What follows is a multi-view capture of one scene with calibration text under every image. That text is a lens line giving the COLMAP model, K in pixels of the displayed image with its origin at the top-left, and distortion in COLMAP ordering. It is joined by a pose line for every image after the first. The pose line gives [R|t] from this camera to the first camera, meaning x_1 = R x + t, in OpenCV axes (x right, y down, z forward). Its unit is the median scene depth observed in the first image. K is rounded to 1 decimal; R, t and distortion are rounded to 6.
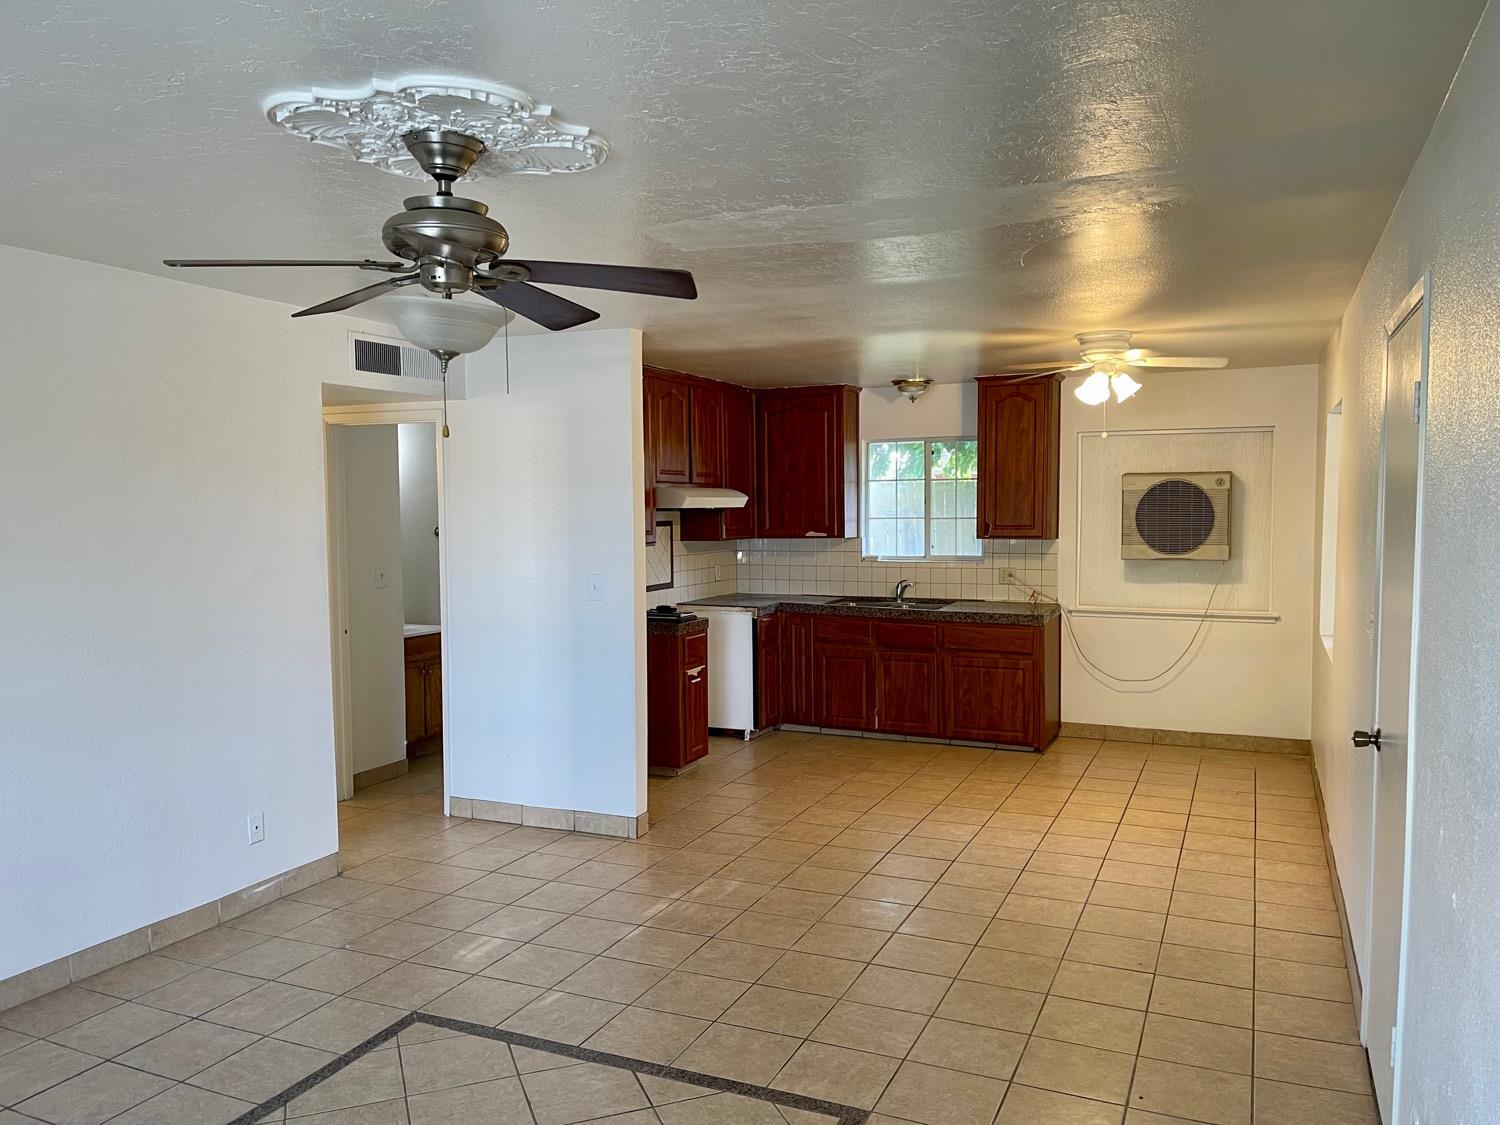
lens RADIAL K [[1135.0, 0, 747.6], [0, 1135.0, 567.9], [0, 0, 1]] dist [0.061228, -0.086011]
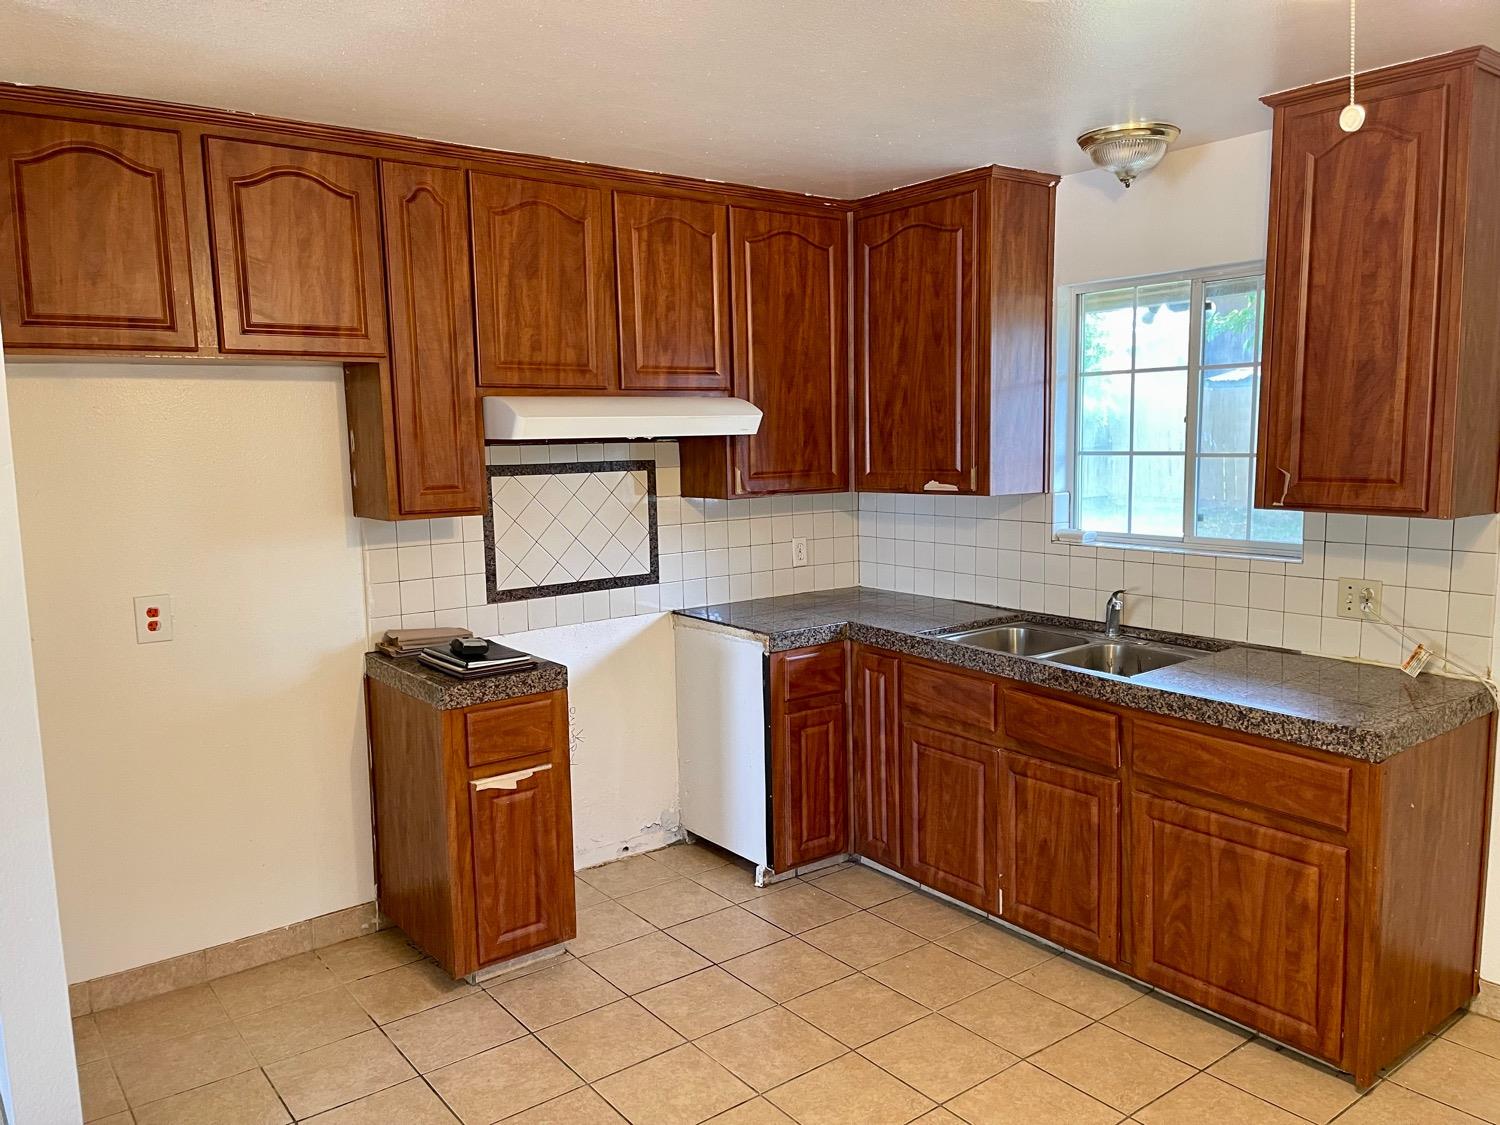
lens RADIAL K [[1135.0, 0, 754.7], [0, 1135.0, 570.7], [0, 0, 1]] dist [0.061228, -0.086011]
pose [[0.880930, 0.052300, -0.470347, 0.236663], [-0.016023, 0.996601, 0.080805, -0.033750], [0.472975, -0.063647, 0.878774, 0.552701]]
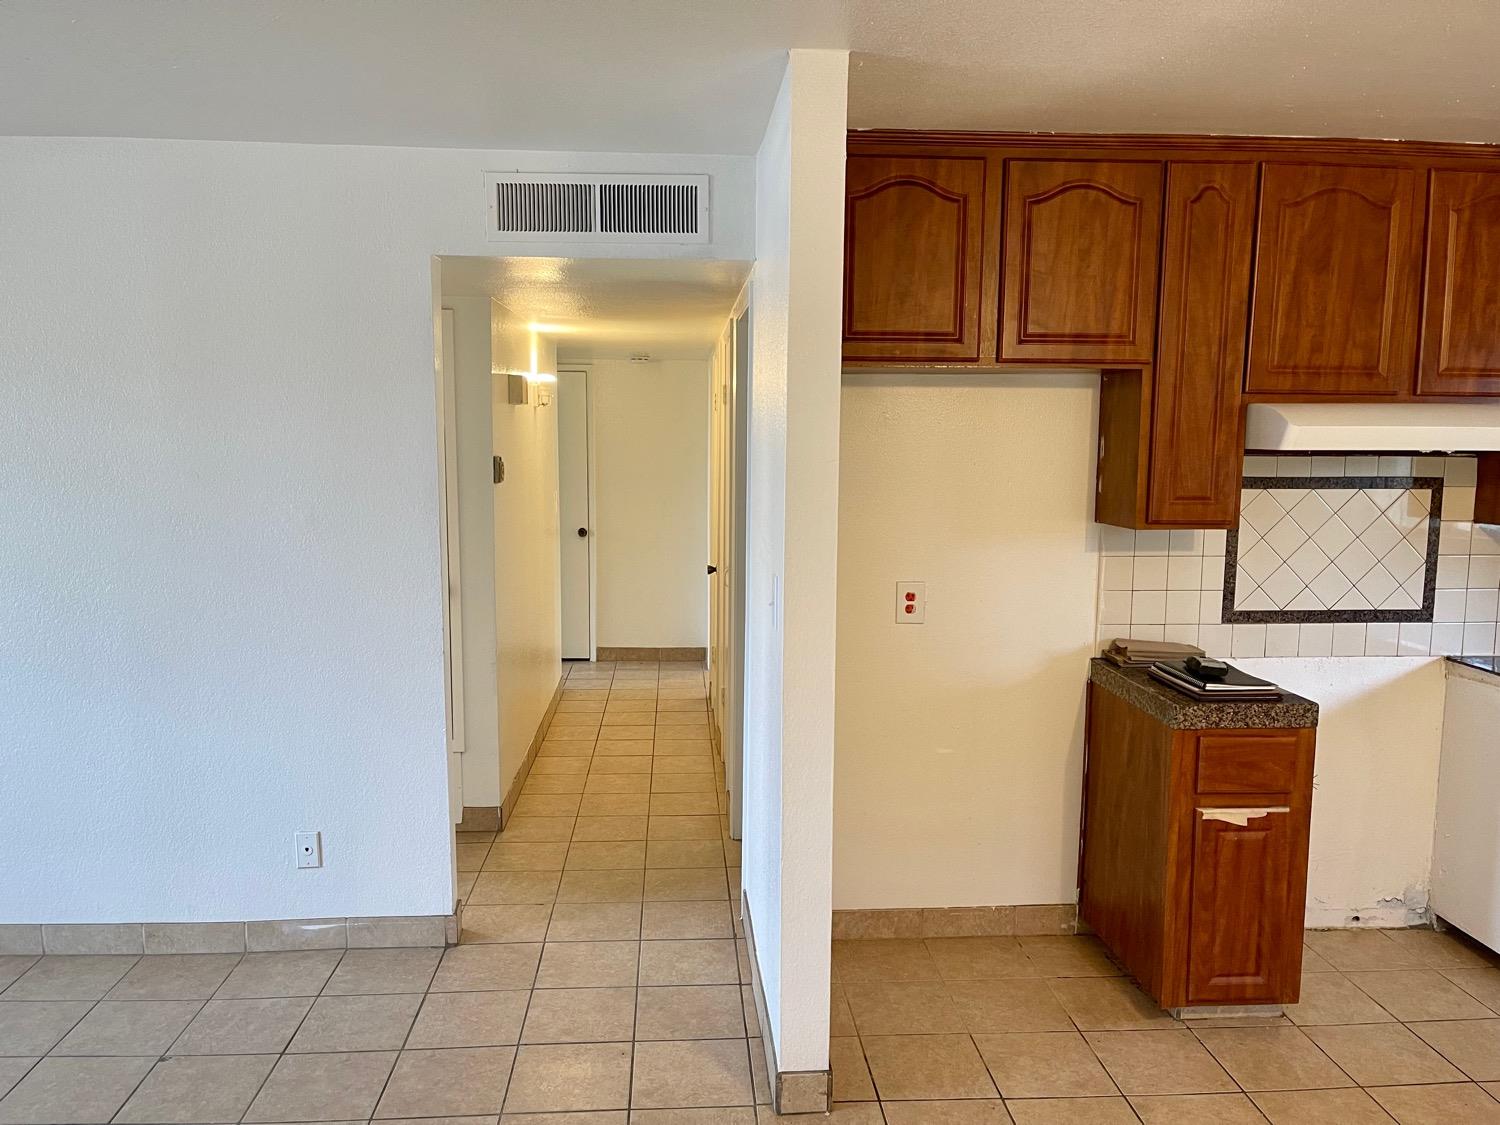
lens RADIAL K [[1135.0, 0, 734.9], [0, 1135.0, 570.8], [0, 0, 1]] dist [0.061228, -0.086011]
pose [[0.459500, 0.116345, -0.880525, 0.219802], [-0.060126, 0.993184, 0.099854, -0.033573], [0.886140, 0.007060, 0.463363, 0.538213]]
